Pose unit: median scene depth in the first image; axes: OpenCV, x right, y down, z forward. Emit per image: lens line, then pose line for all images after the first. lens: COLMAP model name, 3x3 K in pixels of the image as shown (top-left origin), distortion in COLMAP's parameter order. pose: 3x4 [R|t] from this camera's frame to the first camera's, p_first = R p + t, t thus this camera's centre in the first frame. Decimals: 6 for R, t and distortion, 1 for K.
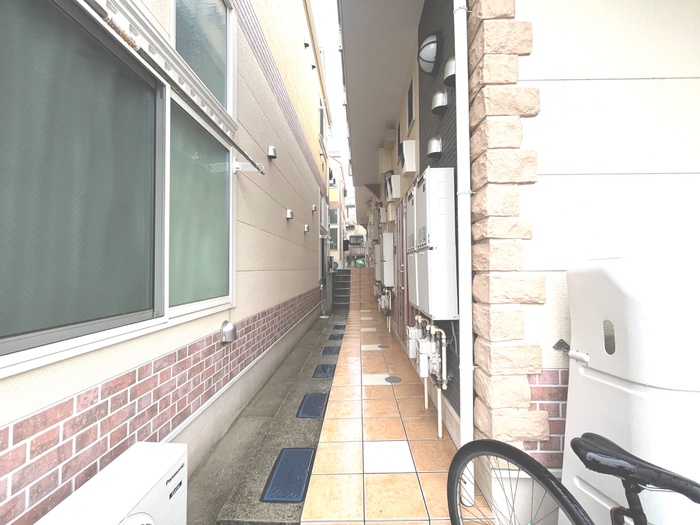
lens RADIAL K [[282.2, 0, 350.0], [0, 282.2, 262.5], [0, 0, 1]] dist [-0.002665, -0.000815]
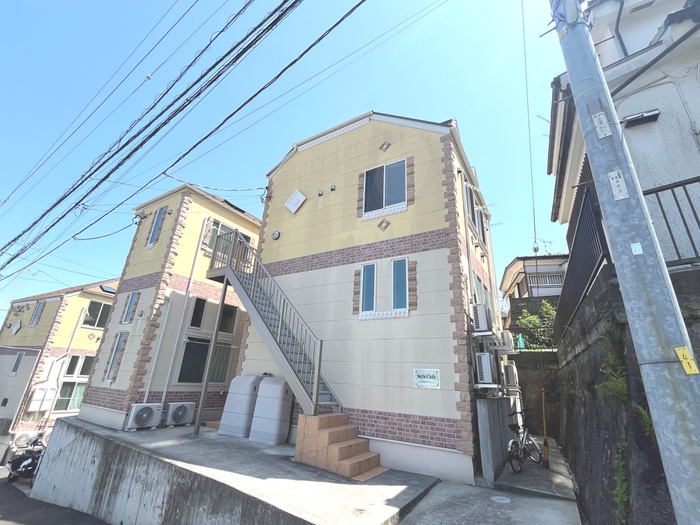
lens RADIAL K [[313.3, 0, 352.9], [0, 313.3, 262.2], [0, 0, 1]] dist [-0.002070, -0.000879]
pose [[0.863843, -0.136149, -0.485015, 4.409513], [-0.037995, 0.942435, -0.332225, -0.103256], [0.502327, 0.305418, 0.808942, -2.735100]]
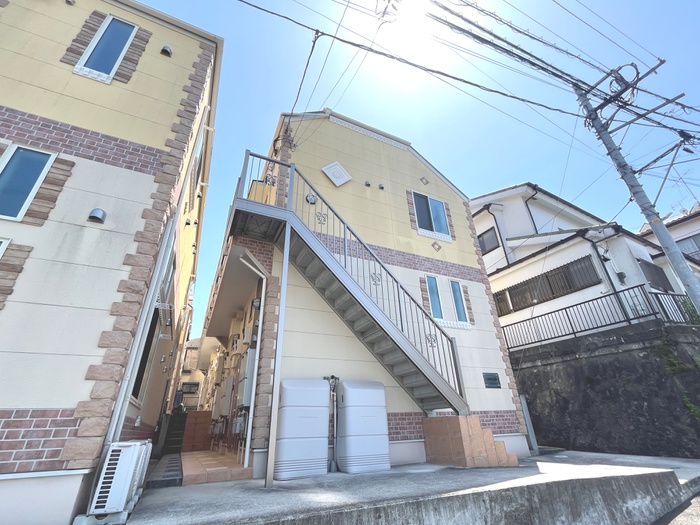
lens RADIAL K [[313.3, 0, 352.9], [0, 313.3, 262.2], [0, 0, 1]] dist [-0.002070, -0.000879]
pose [[0.888504, 0.187184, 0.418955, -0.254233], [0.022997, 0.893704, -0.448068, 0.332512], [-0.458293, 0.407744, 0.789755, -2.368347]]
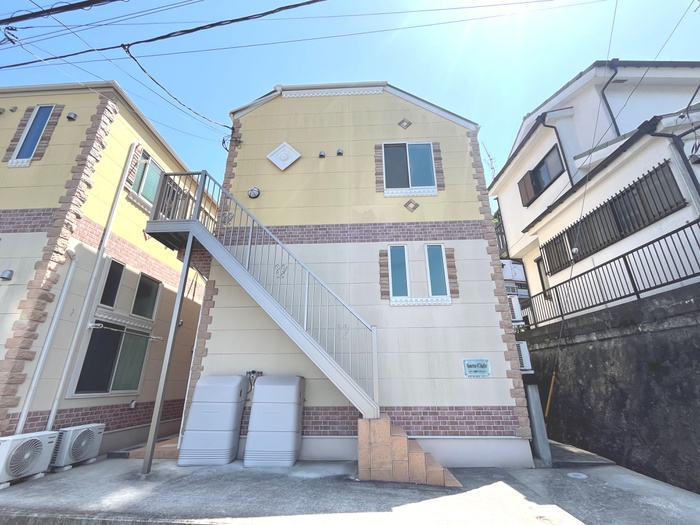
lens RADIAL K [[313.3, 0, 352.9], [0, 313.3, 262.2], [0, 0, 1]] dist [-0.002070, -0.000879]
pose [[0.999618, -0.012936, -0.024423, 2.172234], [0.004011, 0.942244, -0.334902, -0.025143], [0.027345, 0.334676, 0.941936, -2.729626]]
